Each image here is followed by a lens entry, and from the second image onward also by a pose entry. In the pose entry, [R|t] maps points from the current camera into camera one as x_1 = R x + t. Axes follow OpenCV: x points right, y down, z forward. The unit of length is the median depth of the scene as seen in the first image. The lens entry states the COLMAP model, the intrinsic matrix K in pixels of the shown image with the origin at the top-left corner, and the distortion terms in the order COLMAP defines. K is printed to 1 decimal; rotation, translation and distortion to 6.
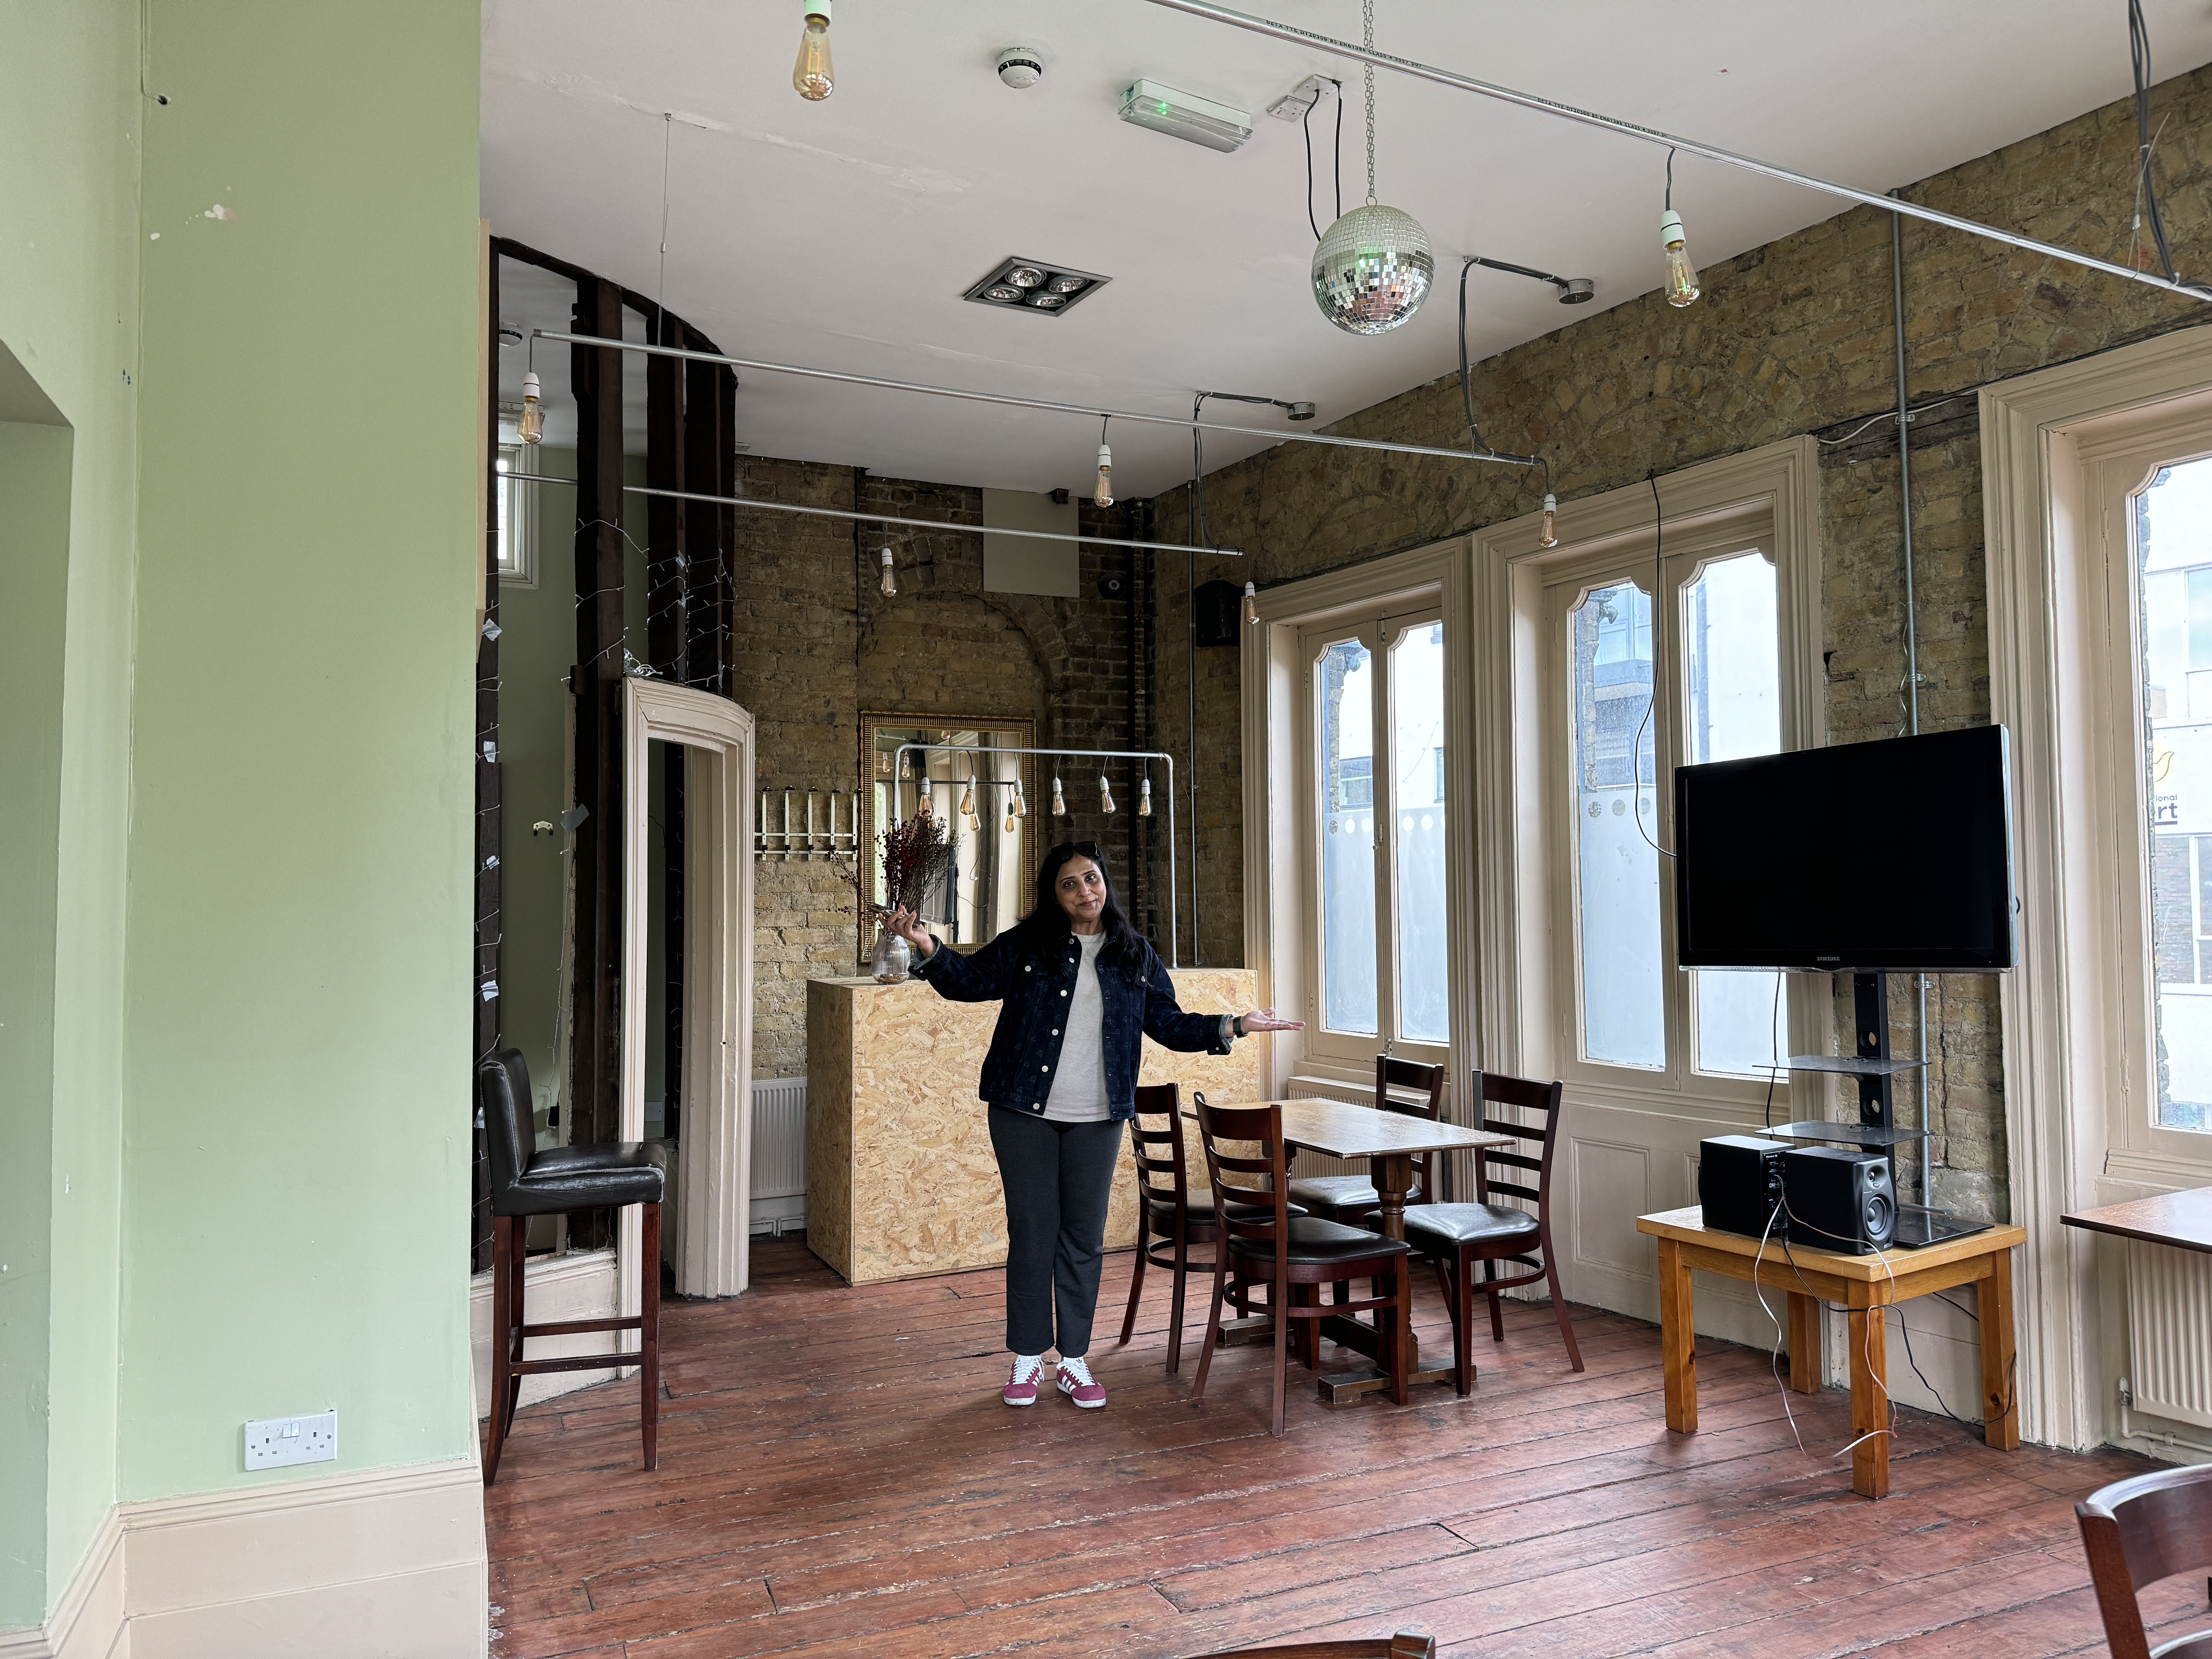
lens RADIAL K [[1516.1, 0, 1104.6], [0, 1516.1, 839.6], [0, 0, 1]] dist [0.005363, -0.001415]
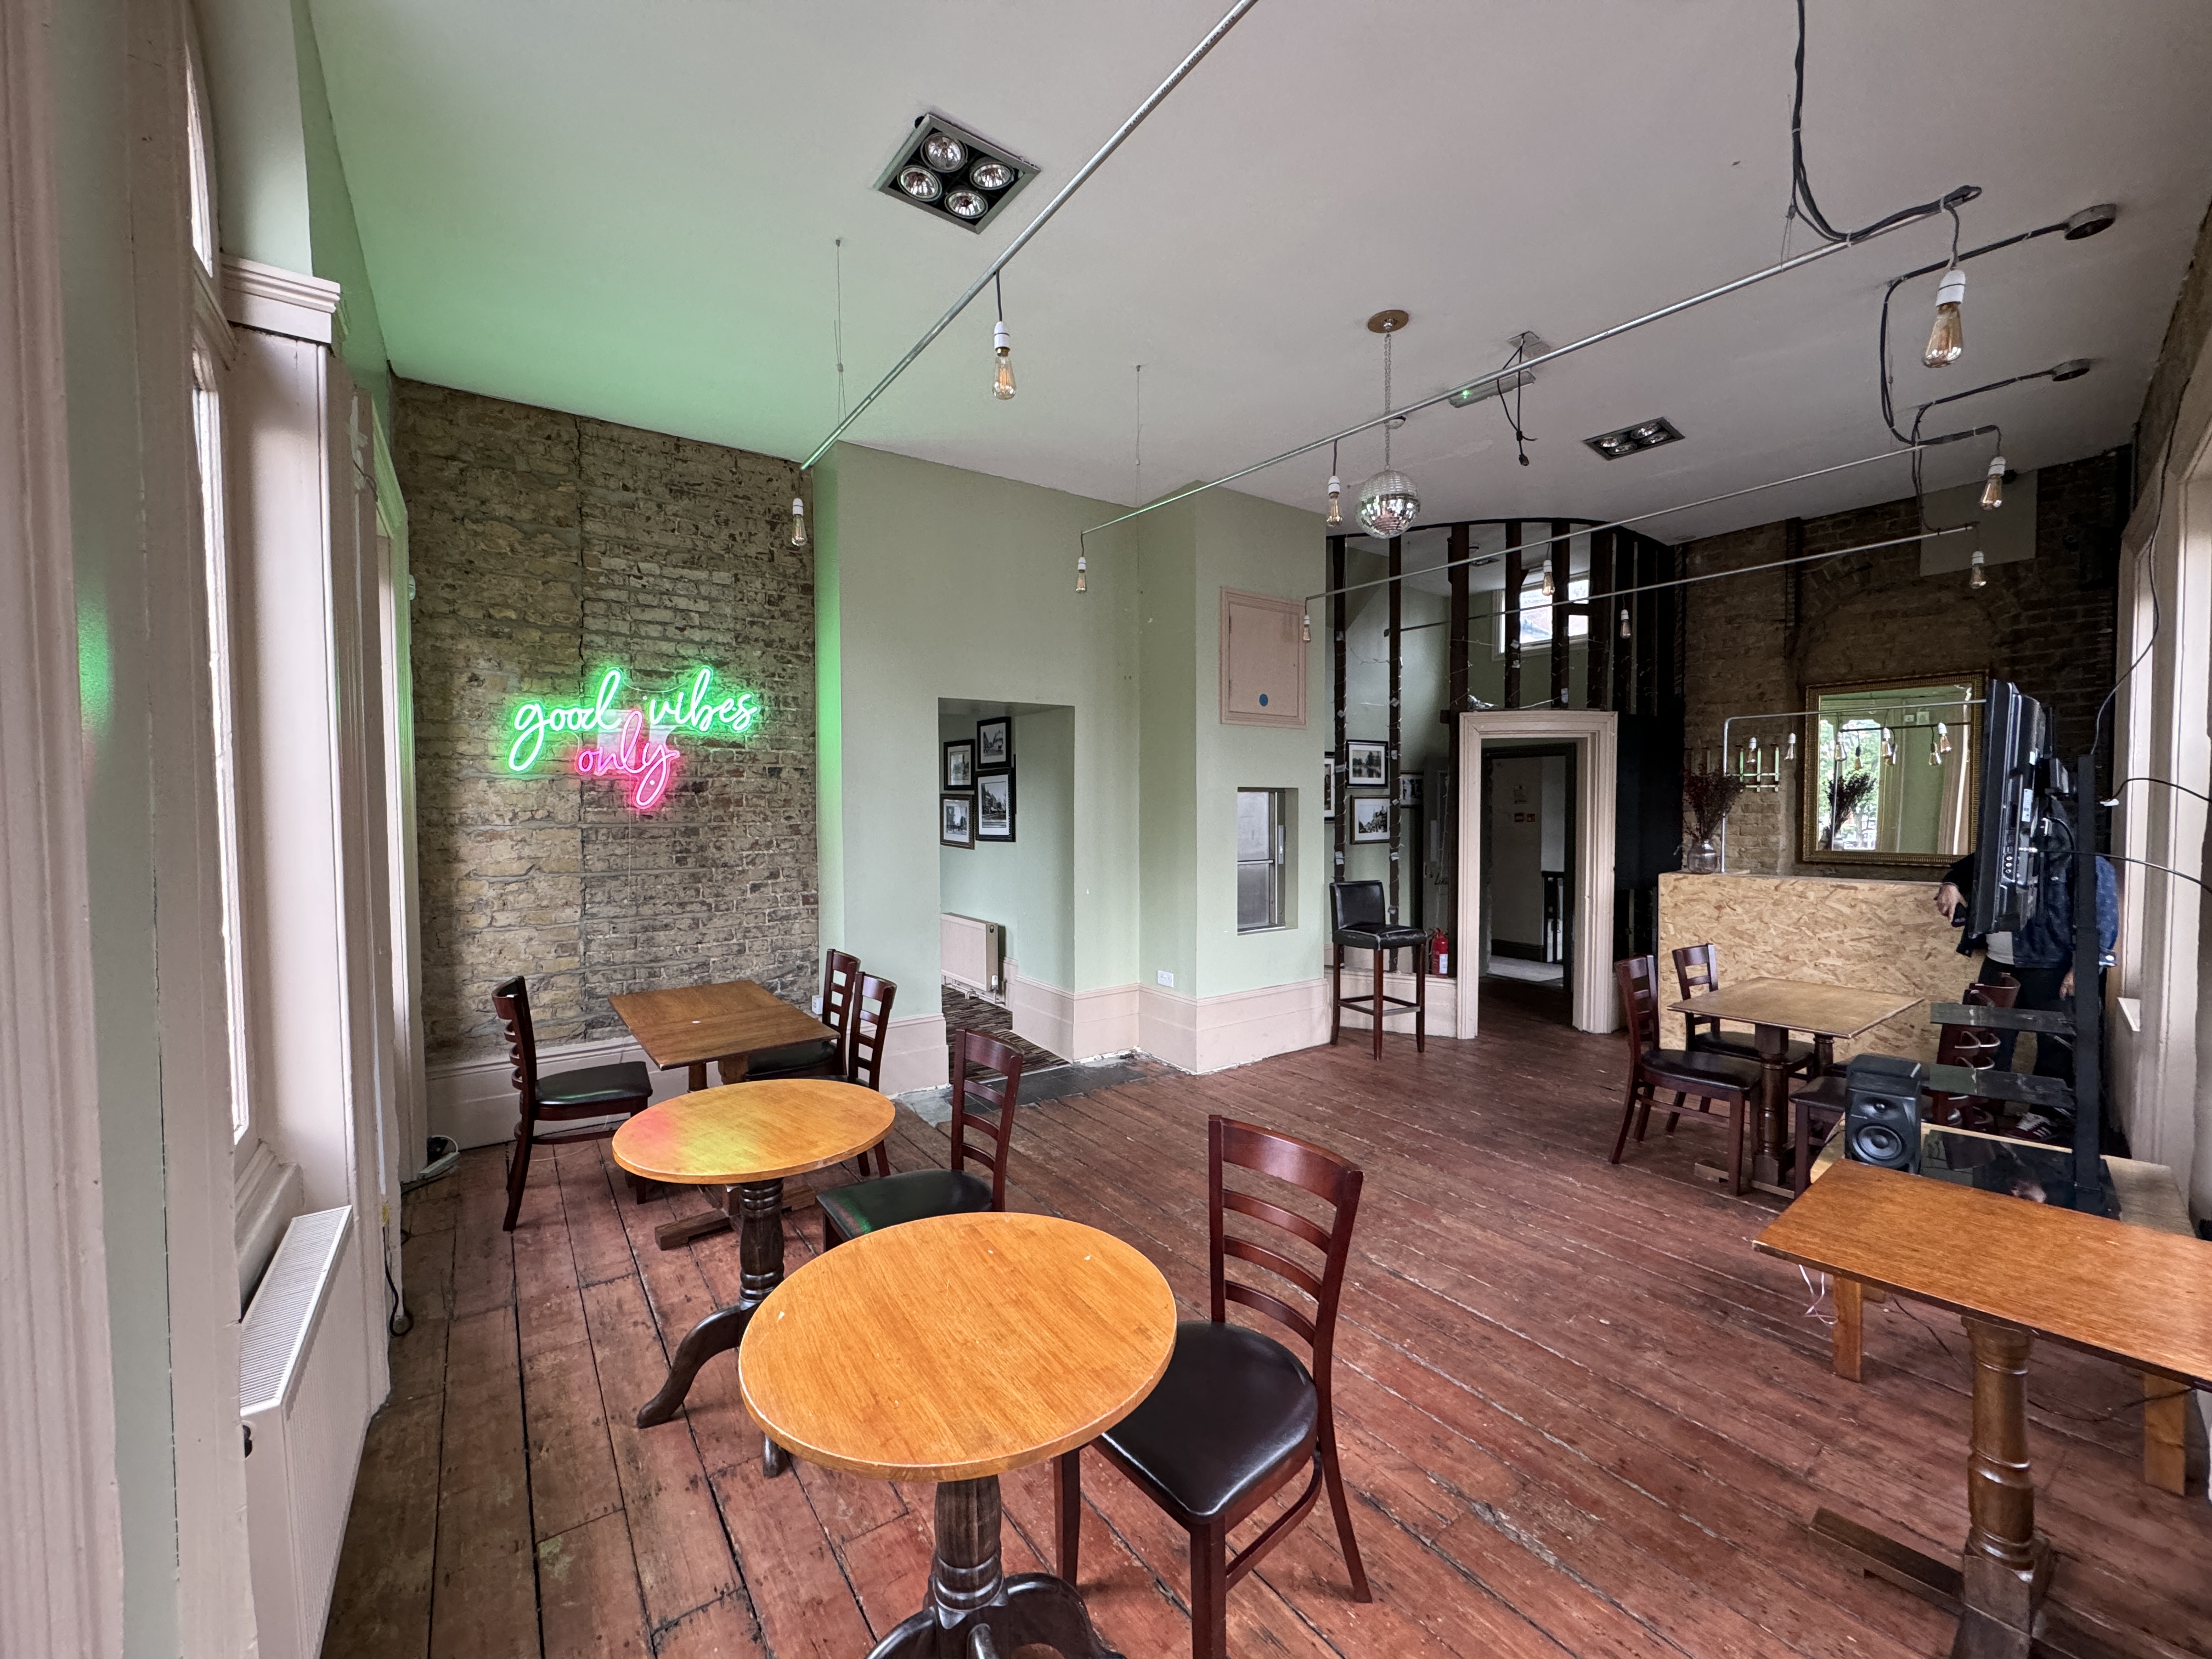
lens RADIAL K [[885.1, 0, 1096.4], [0, 885.1, 831.7], [0, 0, 1]] dist [-0.001734, -0.000075]
pose [[0.192334, 0.039762, -0.980524, 0.546461], [0.044351, 0.997806, 0.049163, -0.018662], [0.980327, -0.052942, 0.190149, 0.180013]]
